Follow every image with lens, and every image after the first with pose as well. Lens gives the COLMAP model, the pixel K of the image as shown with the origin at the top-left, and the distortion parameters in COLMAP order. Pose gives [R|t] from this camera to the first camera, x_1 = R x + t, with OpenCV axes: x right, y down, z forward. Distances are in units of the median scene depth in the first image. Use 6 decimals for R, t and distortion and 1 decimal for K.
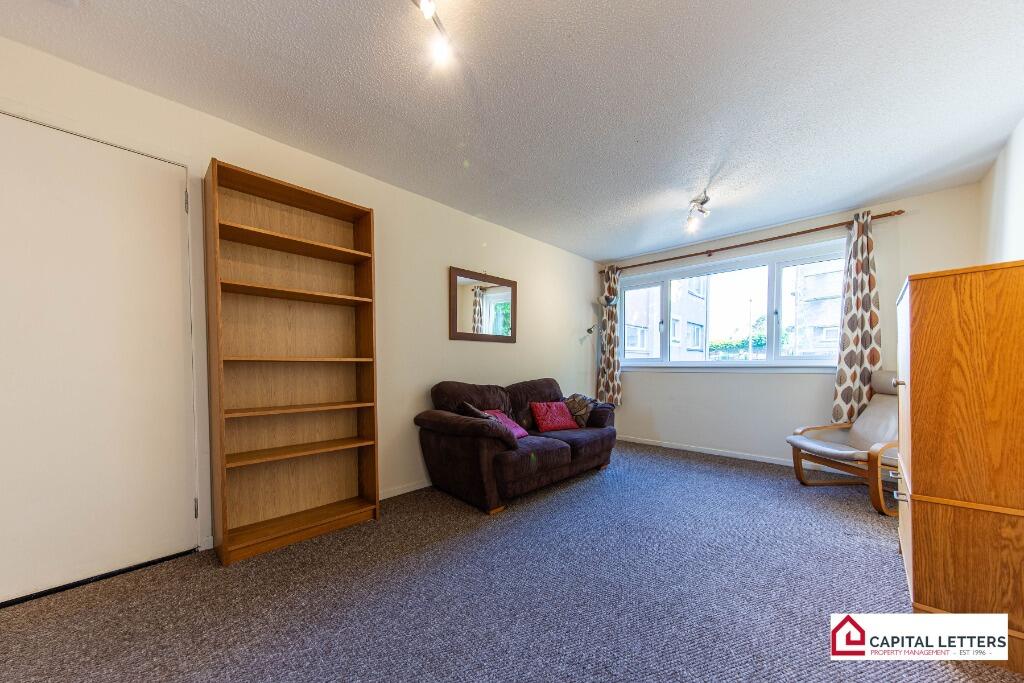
lens RADIAL K [[362.2, 0, 511.6], [0, 362.2, 378.7], [0, 0, 1]] dist [0.000184, -0.000009]
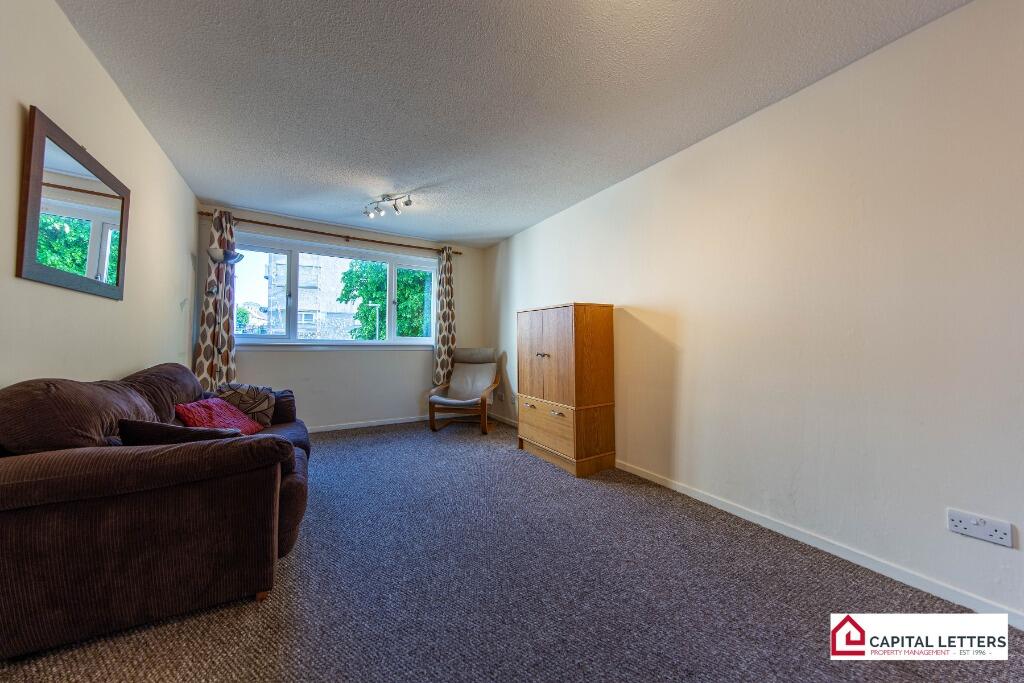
lens RADIAL K [[347.1, 0, 512.0], [0, 347.1, 341.5], [0, 0, 1]] dist [-0.000725, -0.000022]
pose [[0.256321, 0.012778, 0.966507, -0.384973], [0.027875, 0.999399, -0.020605, -0.012487], [-0.966190, 0.032222, 0.255811, 0.349829]]
